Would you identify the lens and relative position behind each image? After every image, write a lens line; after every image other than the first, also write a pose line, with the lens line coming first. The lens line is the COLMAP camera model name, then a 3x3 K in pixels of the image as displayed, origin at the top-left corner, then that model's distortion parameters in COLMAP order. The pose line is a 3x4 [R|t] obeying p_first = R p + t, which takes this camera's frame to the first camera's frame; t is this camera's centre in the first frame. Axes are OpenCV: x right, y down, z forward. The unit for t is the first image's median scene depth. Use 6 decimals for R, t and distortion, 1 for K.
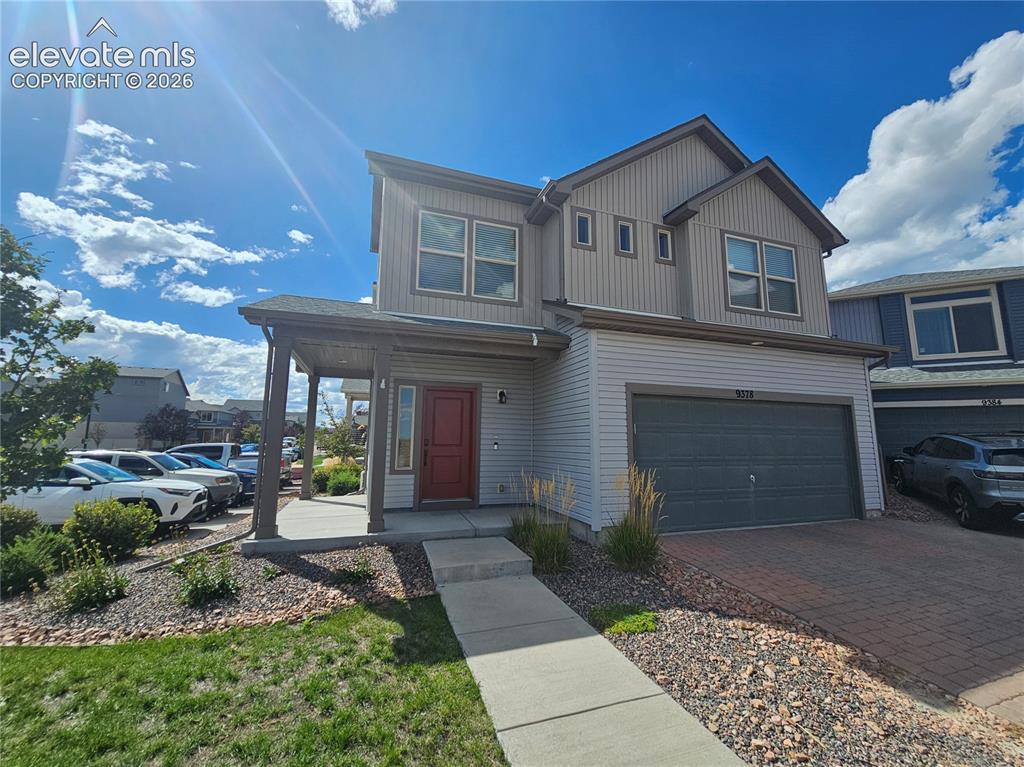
lens RADIAL K [[420.0, 0, 512.2], [0, 420.0, 381.9], [0, 0, 1]] dist [-0.000476, -0.000590]
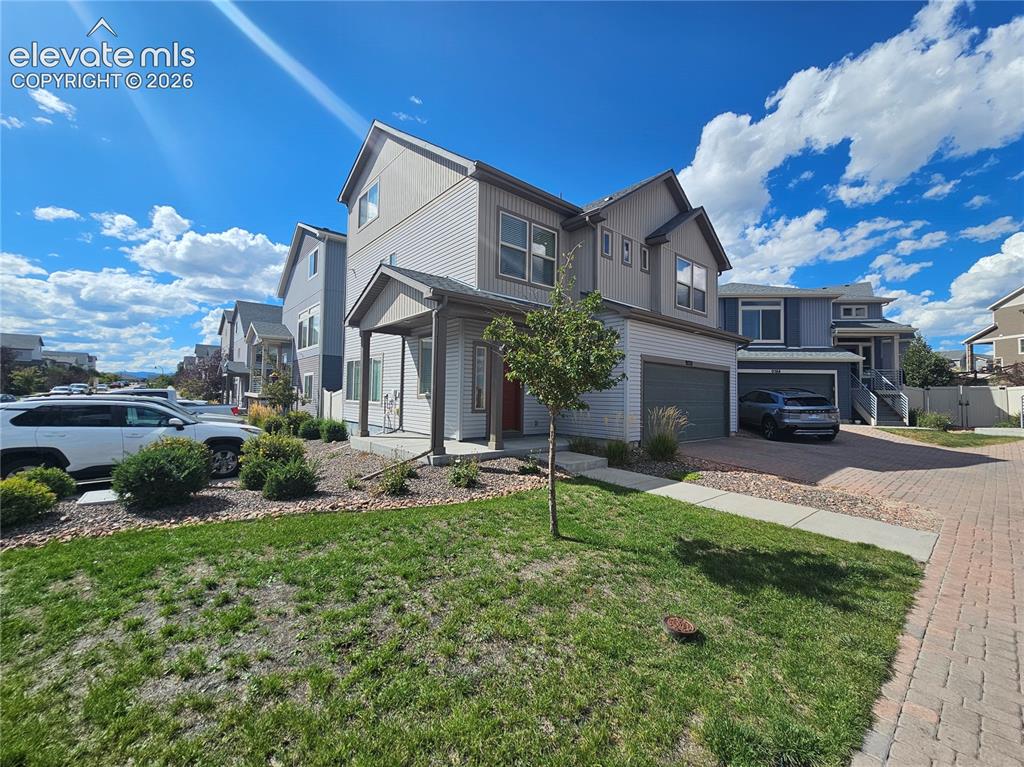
lens RADIAL K [[420.0, 0, 516.9], [0, 420.0, 384.2], [0, 0, 1]] dist [-0.000476, -0.000590]
pose [[0.930598, 0.018595, 0.365571, -0.599144], [-0.061916, 0.992314, 0.107138, -0.021413], [-0.360769, -0.122338, 0.924597, -0.258060]]
